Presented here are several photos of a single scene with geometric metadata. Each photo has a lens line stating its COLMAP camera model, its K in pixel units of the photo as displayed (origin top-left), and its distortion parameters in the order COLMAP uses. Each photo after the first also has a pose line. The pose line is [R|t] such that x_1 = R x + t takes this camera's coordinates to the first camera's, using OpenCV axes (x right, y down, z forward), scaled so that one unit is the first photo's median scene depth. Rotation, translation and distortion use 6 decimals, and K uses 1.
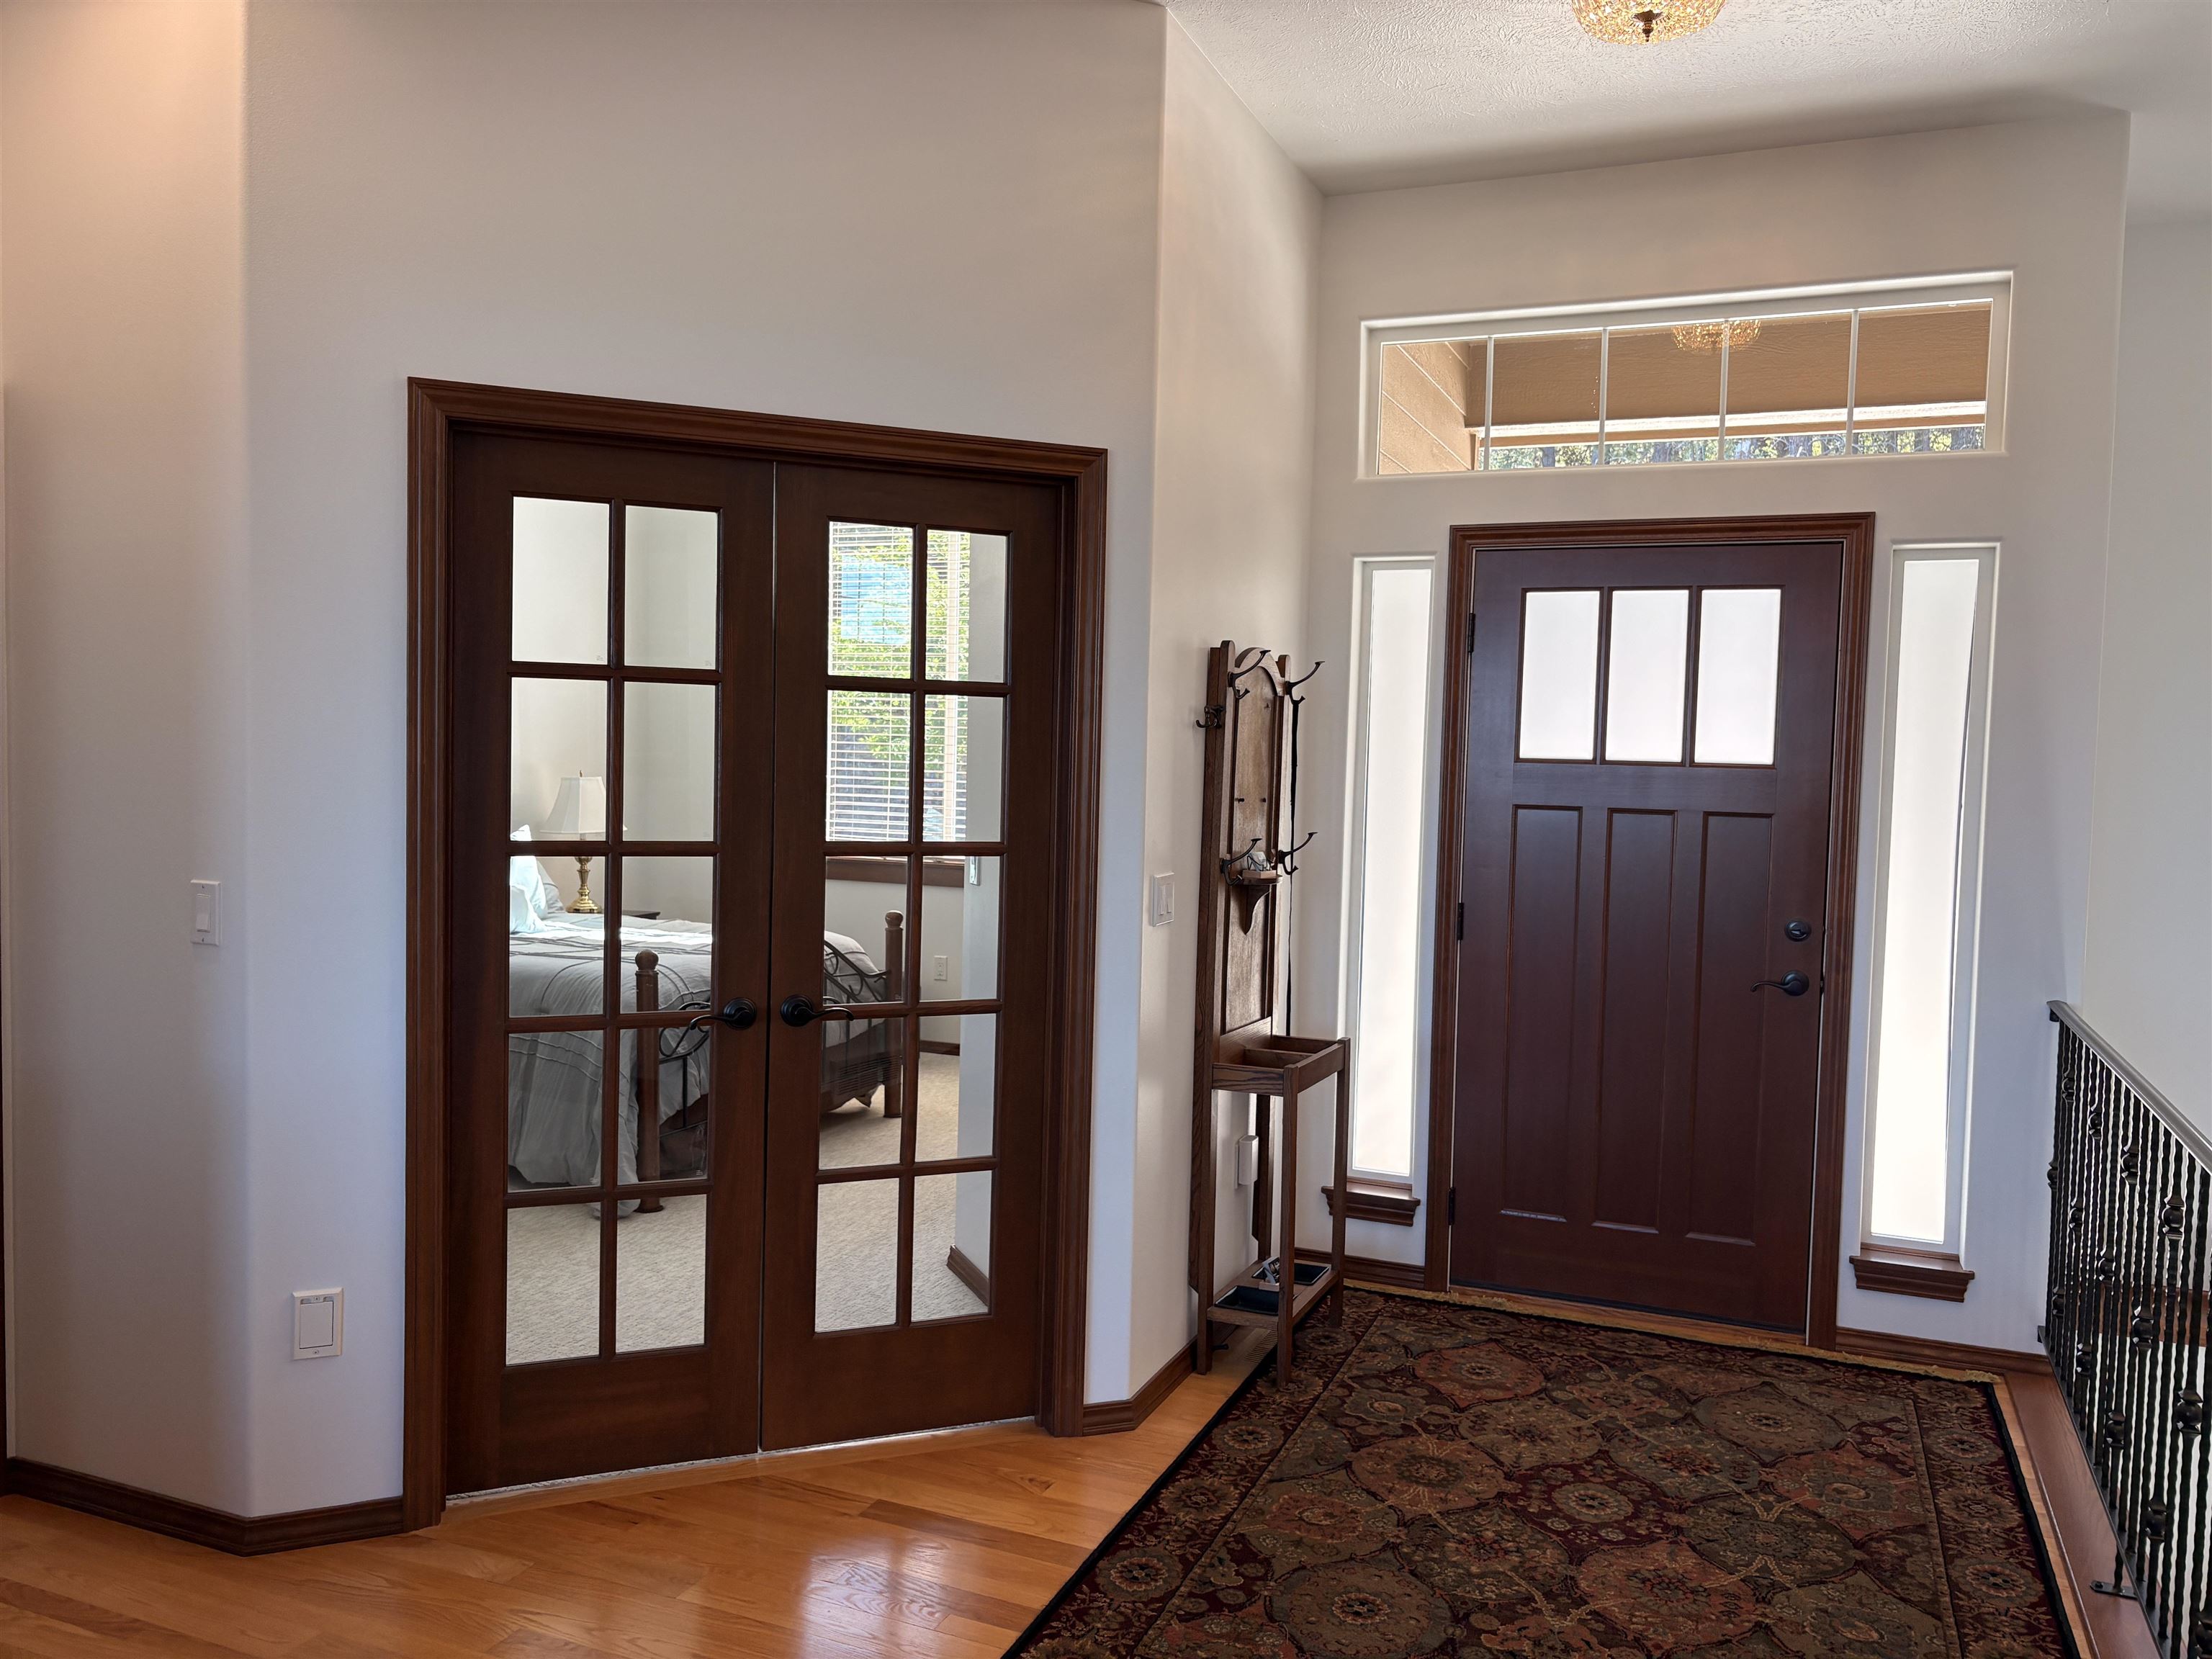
lens RADIAL K [[1653.9, 0, 1103.5], [0, 1653.9, 825.5], [0, 0, 1]] dist [0.000284, -0.000625]
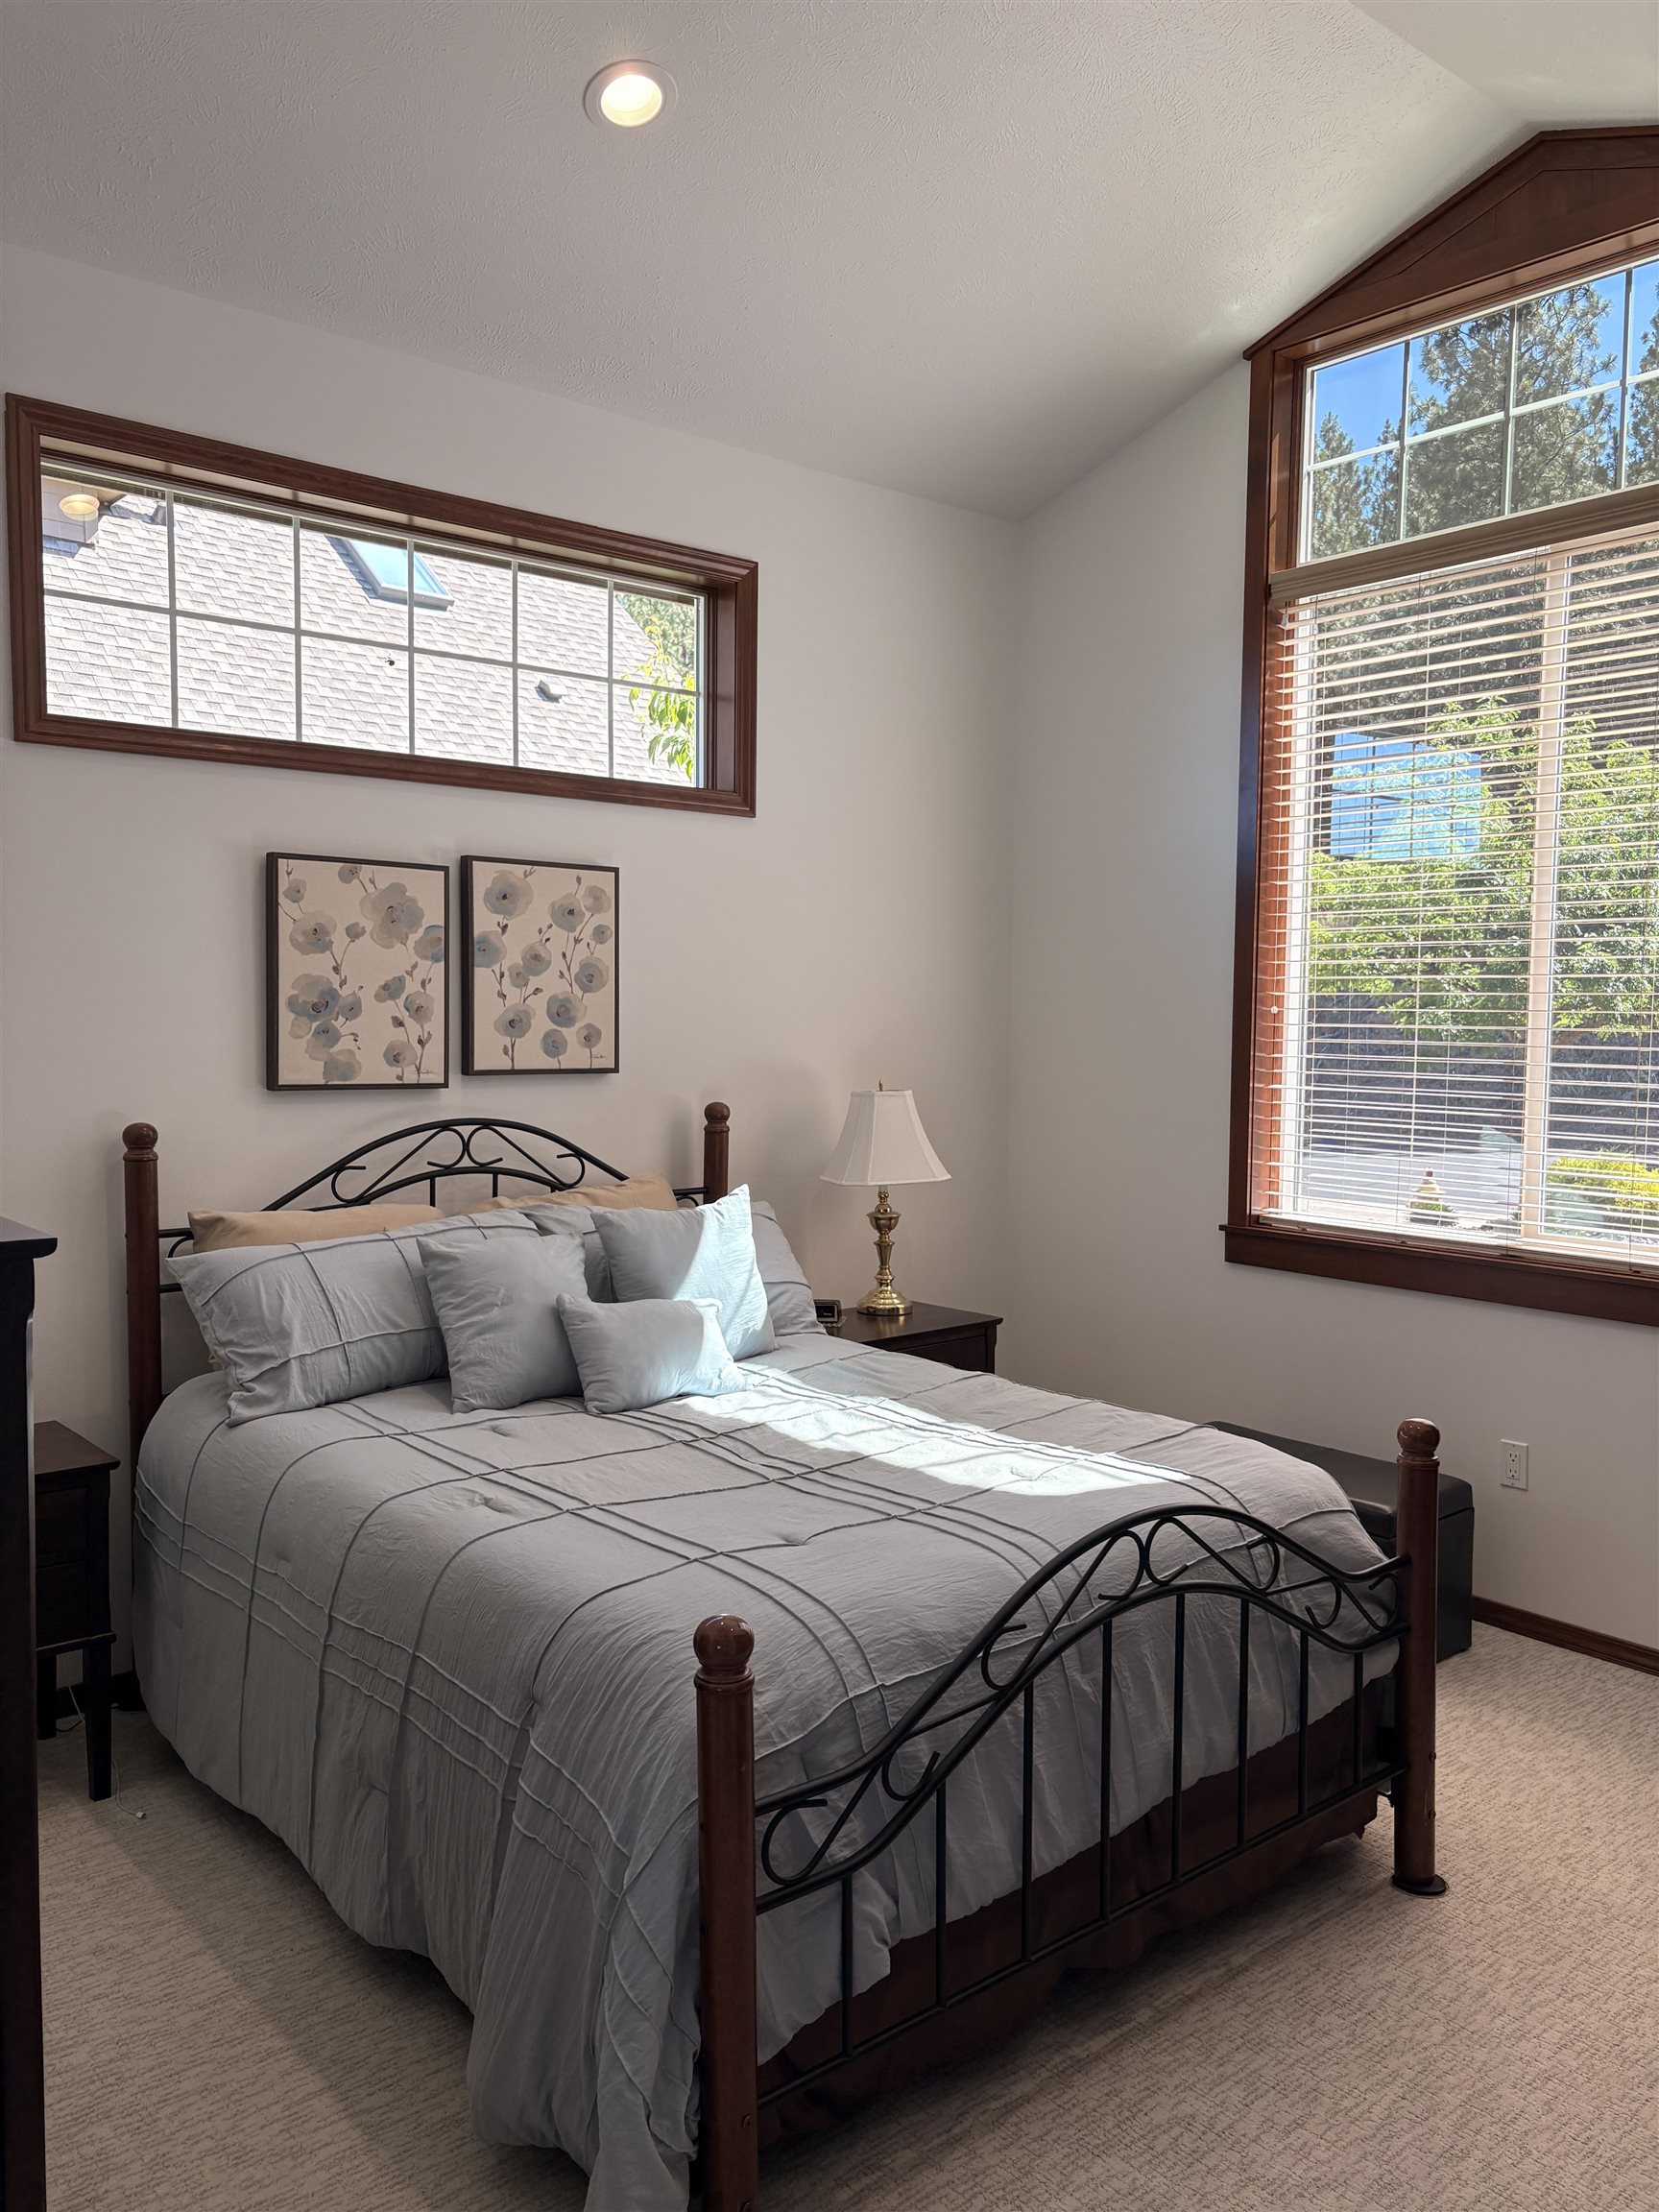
lens RADIAL K [[1653.9, 0, 829.5], [0, 1653.9, 1106.0], [0, 0, 1]] dist [0.000284, -0.000625]
pose [[0.891917, 0.011254, -0.452059, -0.080628], [-0.008079, 0.999927, 0.008953, -0.040844], [0.452127, -0.004333, 0.891943, 0.627693]]
